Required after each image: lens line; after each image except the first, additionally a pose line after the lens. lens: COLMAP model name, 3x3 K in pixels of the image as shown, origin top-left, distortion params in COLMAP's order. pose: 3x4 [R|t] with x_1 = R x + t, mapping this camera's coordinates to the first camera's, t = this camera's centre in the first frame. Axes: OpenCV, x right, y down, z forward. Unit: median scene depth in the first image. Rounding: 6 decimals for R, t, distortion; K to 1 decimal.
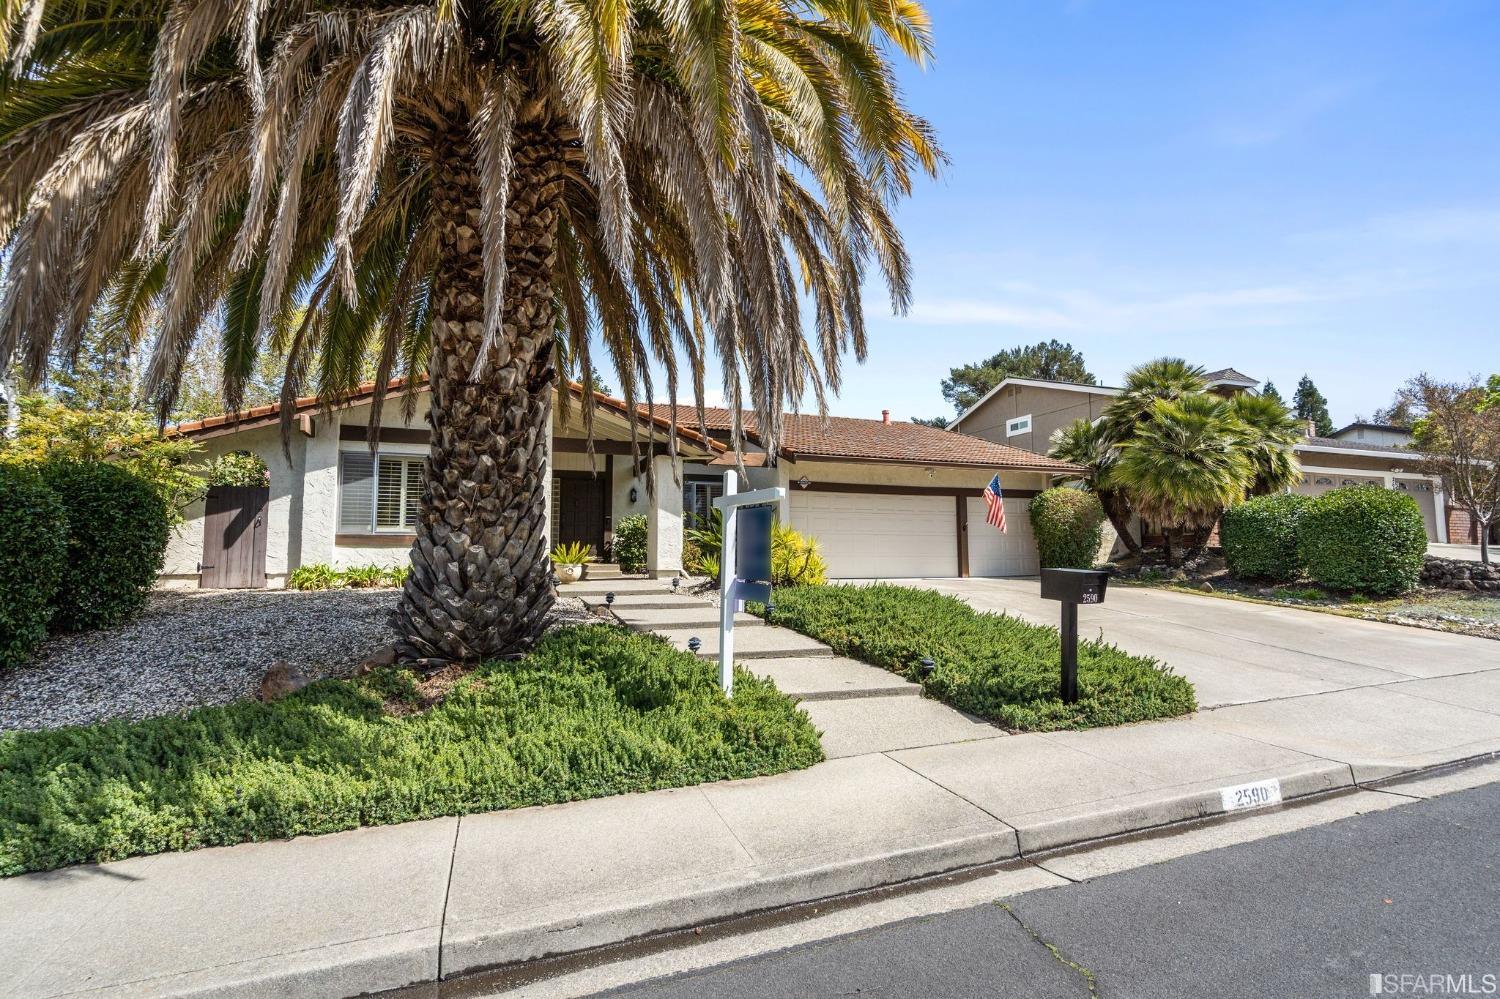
lens RADIAL K [[687.0, 0, 744.3], [0, 687.0, 498.7], [0, 0, 1]] dist [0.000026, 0.000130]
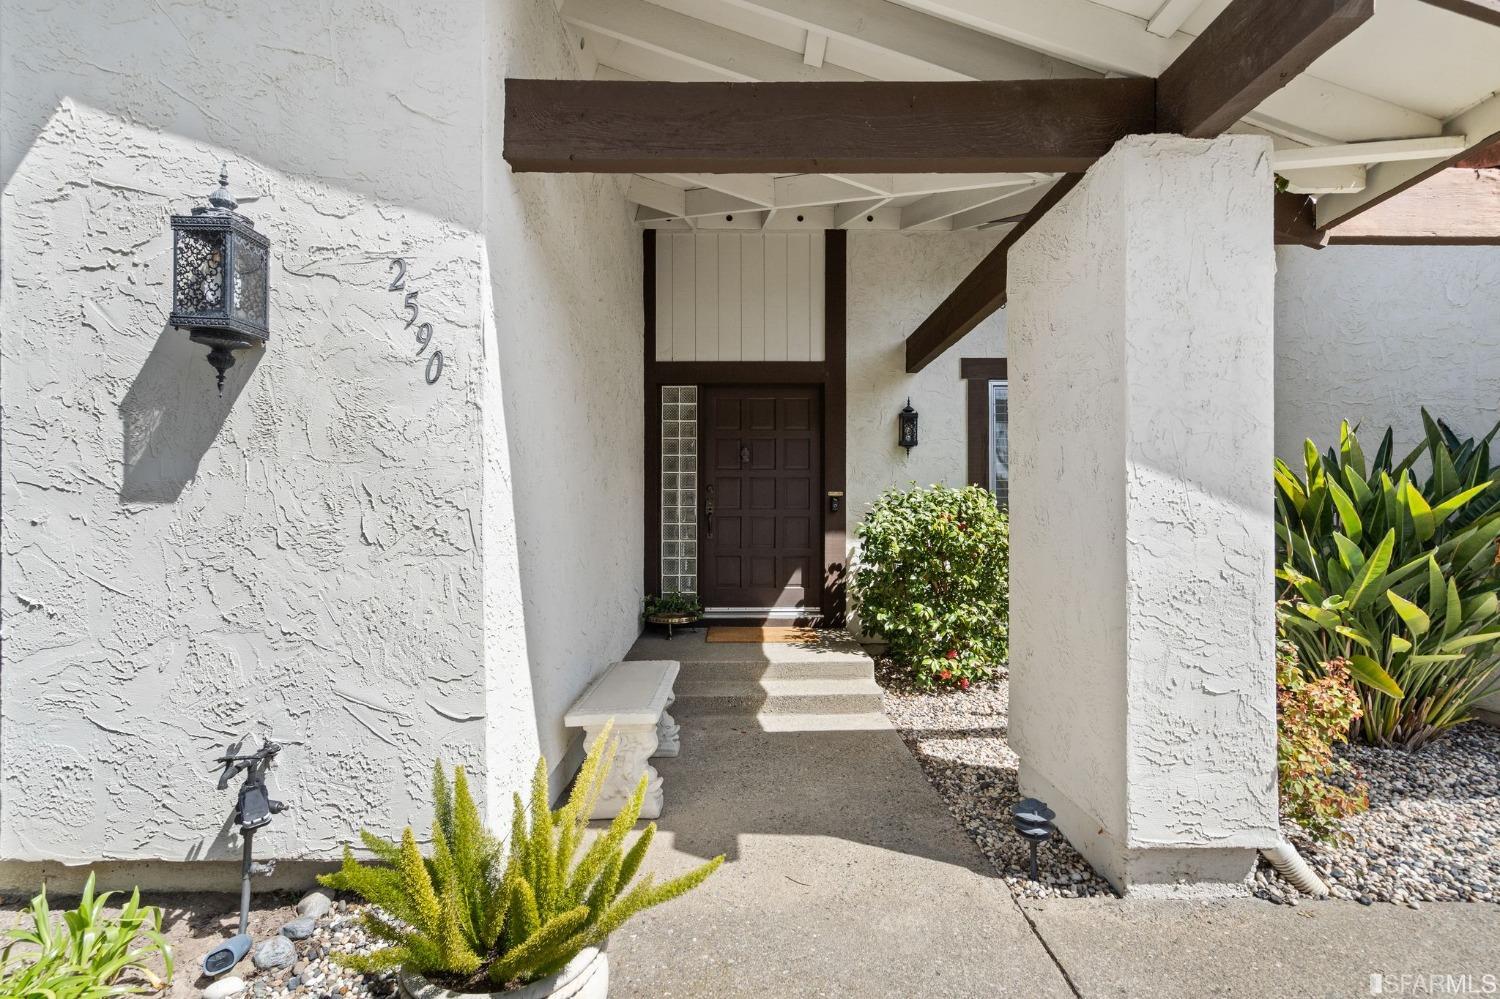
lens RADIAL K [[687.0, 0, 744.3], [0, 687.0, 498.7], [0, 0, 1]] dist [0.000026, 0.000130]
pose [[0.939178, -0.004850, -0.343397, -0.307991], [0.026402, 0.997961, 0.058114, 0.023517], [0.342415, -0.063646, 0.937391, 1.659342]]
